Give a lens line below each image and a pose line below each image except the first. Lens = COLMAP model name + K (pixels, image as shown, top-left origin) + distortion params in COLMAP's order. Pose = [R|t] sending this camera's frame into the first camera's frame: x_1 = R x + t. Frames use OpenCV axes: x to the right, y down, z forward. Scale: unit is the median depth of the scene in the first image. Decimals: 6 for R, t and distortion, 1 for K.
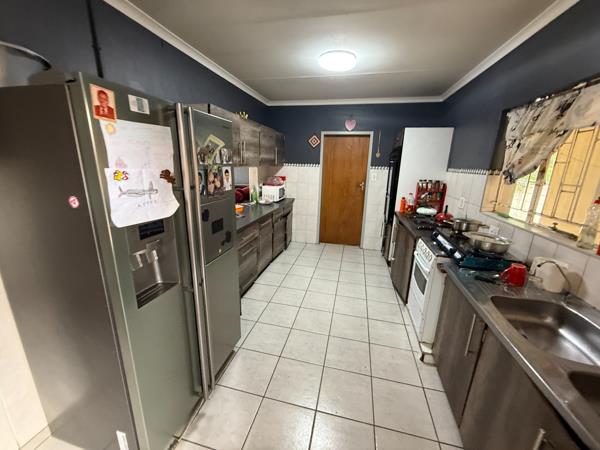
lens RADIAL K [[241.5, 0, 298.3], [0, 241.5, 225.3], [0, 0, 1]] dist [0.000683, 0.000334]
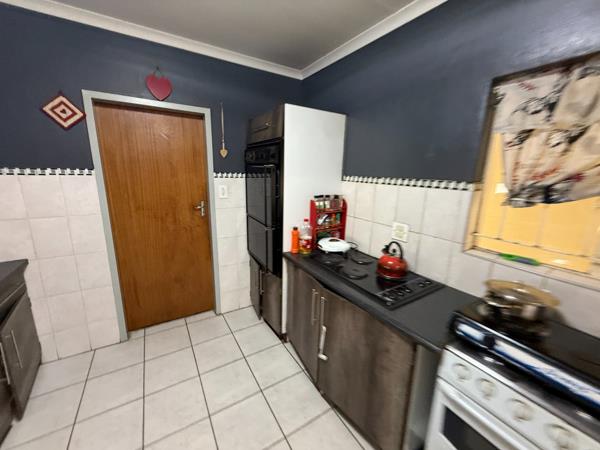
lens RADIAL K [[241.5, 0, 299.7], [0, 241.5, 225.7], [0, 0, 1]] dist [0.000683, 0.000334]
pose [[0.707004, -0.163275, 0.688104, 0.039510], [0.167686, 0.983940, 0.061180, -0.133906], [-0.687042, 0.072131, 0.723029, 0.502603]]
